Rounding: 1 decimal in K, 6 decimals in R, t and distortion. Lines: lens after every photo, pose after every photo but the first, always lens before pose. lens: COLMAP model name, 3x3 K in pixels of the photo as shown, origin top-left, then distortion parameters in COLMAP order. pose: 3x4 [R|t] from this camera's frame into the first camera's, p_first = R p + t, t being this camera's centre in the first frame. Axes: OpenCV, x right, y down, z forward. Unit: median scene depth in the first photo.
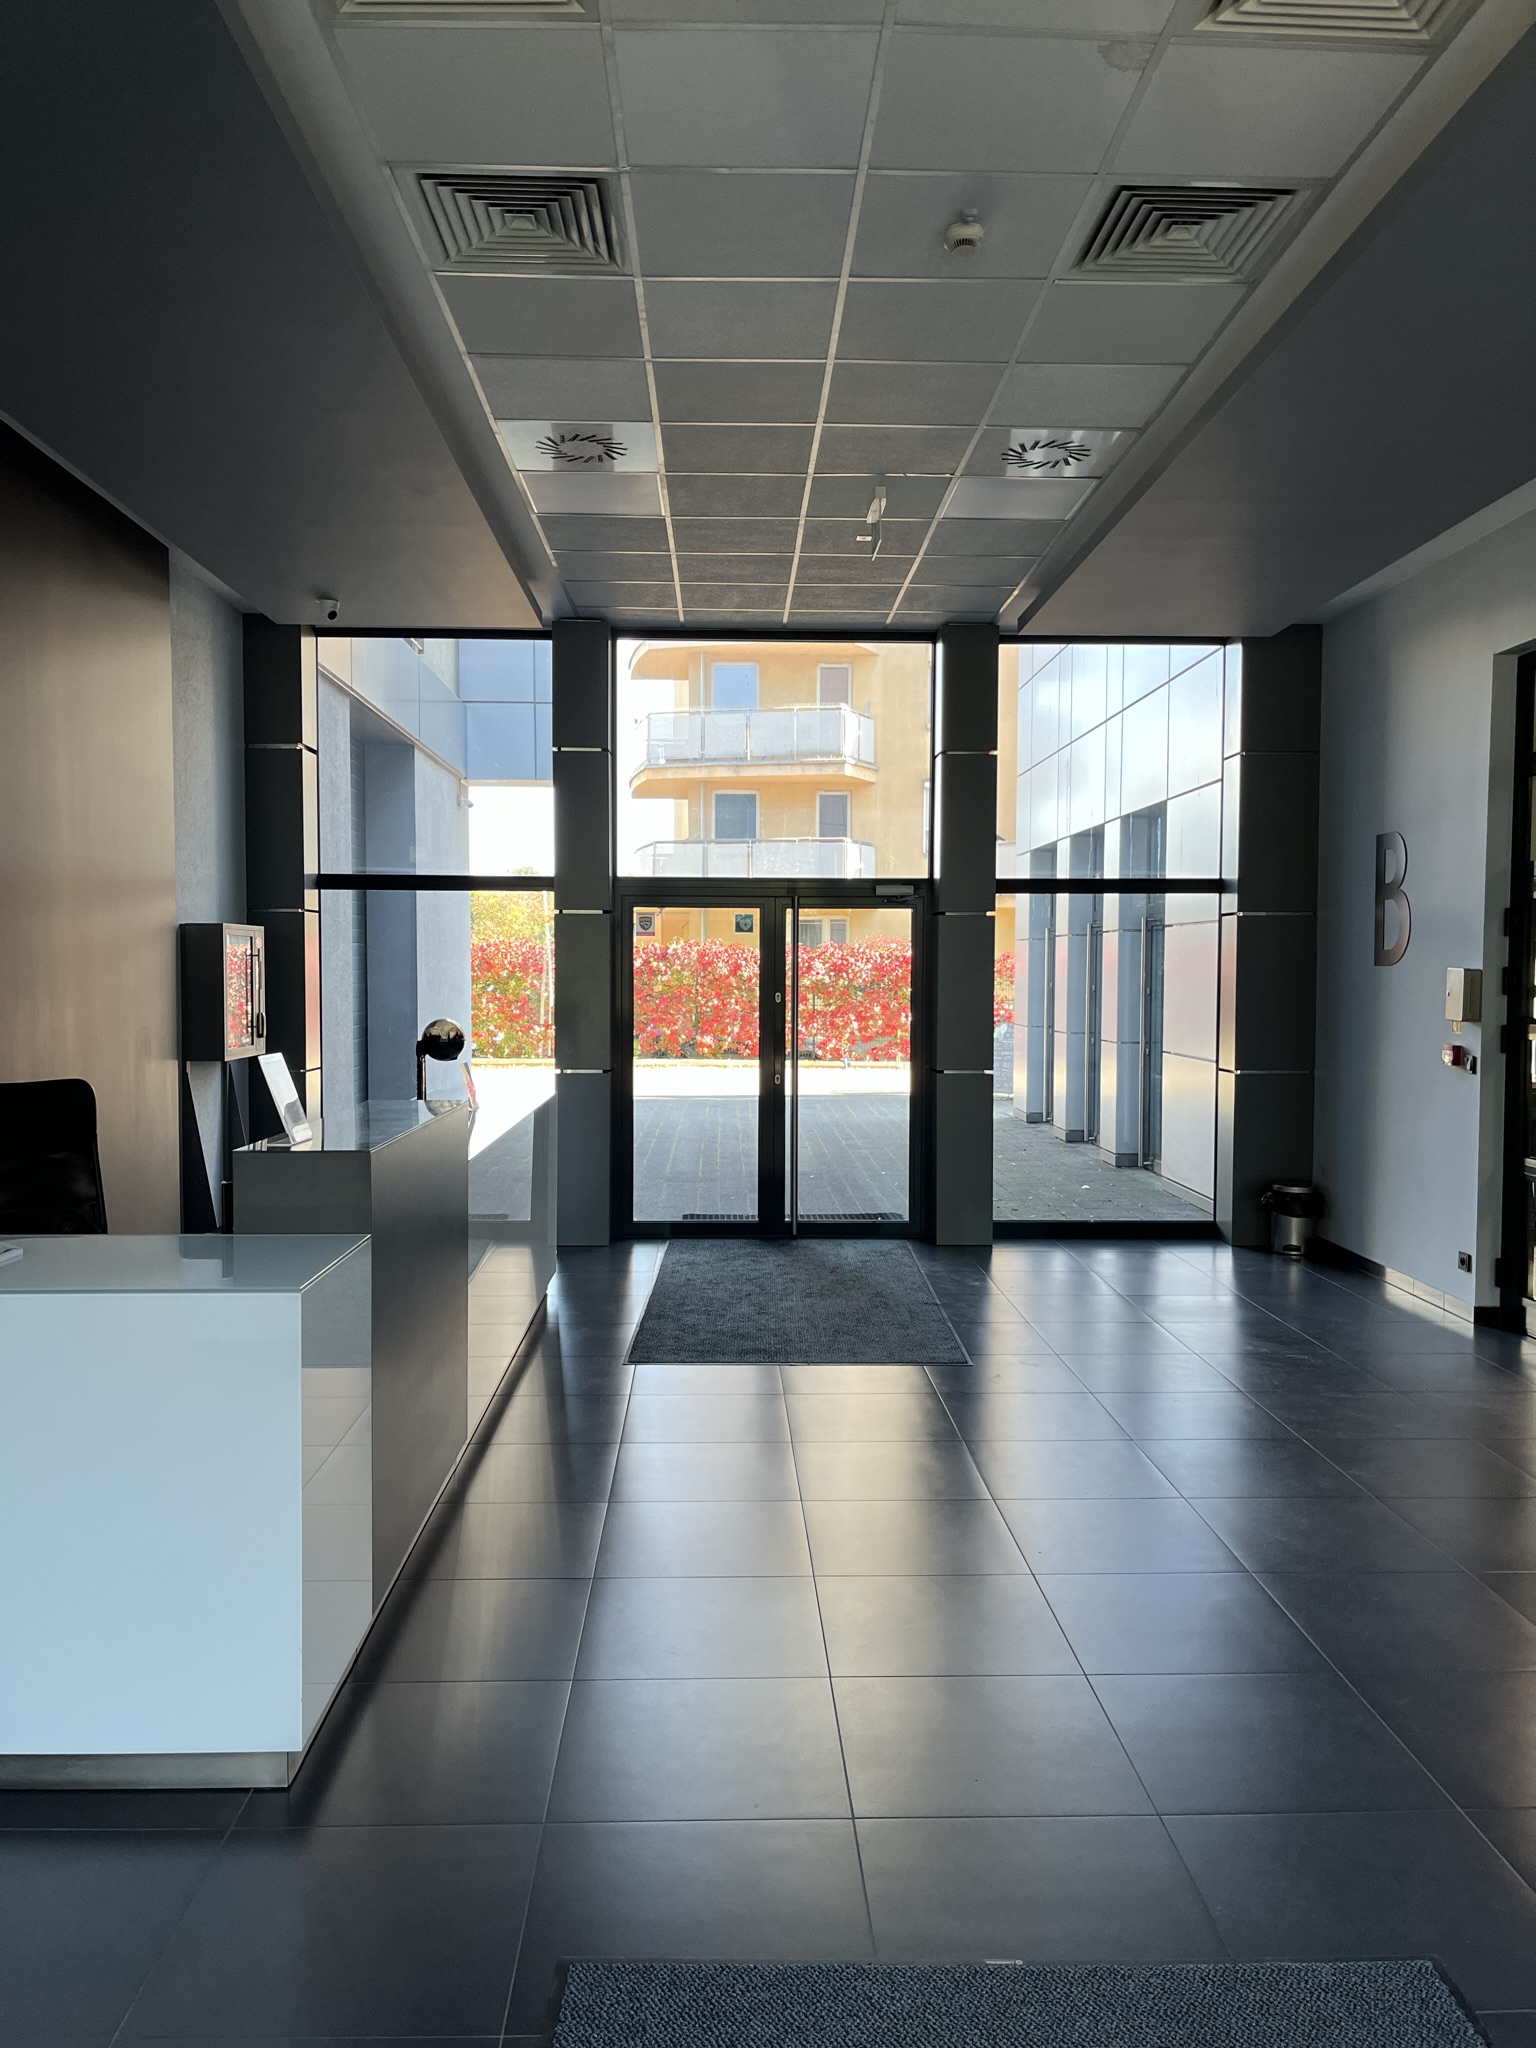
lens RADIAL K [[1470.2, 0, 768.0], [0, 1470.2, 1024.0], [0, 0, 1]] dist [0.140310, -0.209449]
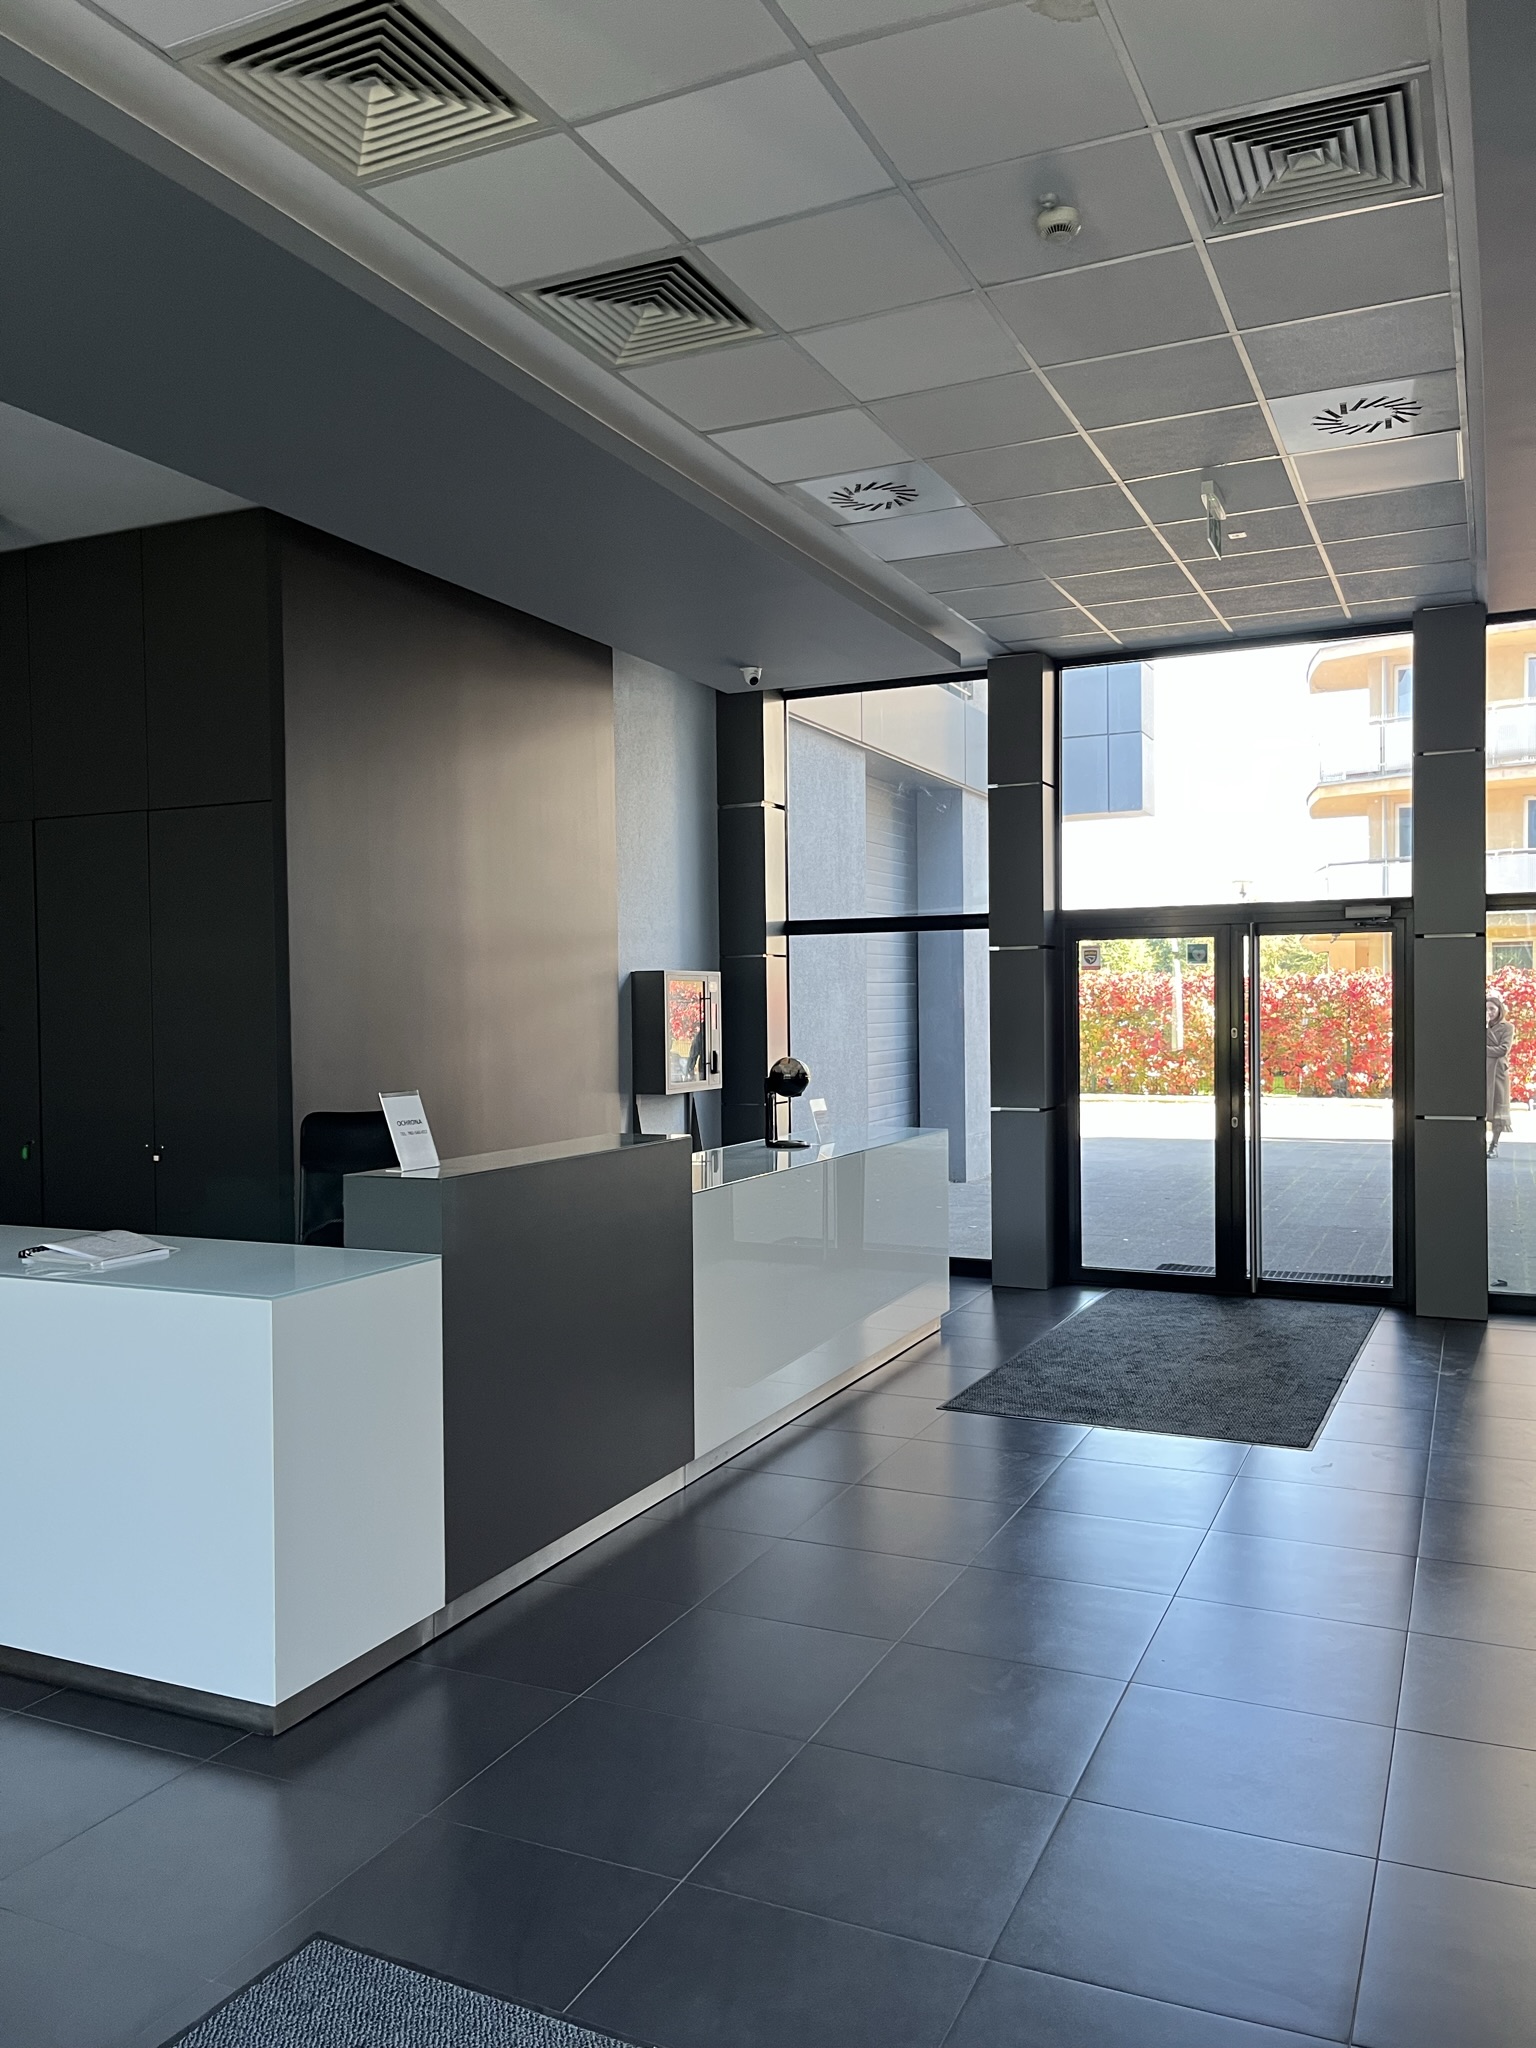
lens RADIAL K [[1491.3, 0, 825.6], [0, 1491.3, 1023.4], [0, 0, 1]] dist [0.055106, -0.002673]
pose [[0.909753, -0.009514, -0.415040, 0.163784], [-0.000372, 0.999718, -0.023733, -0.001761], [0.415149, 0.021745, 0.909493, 0.040327]]
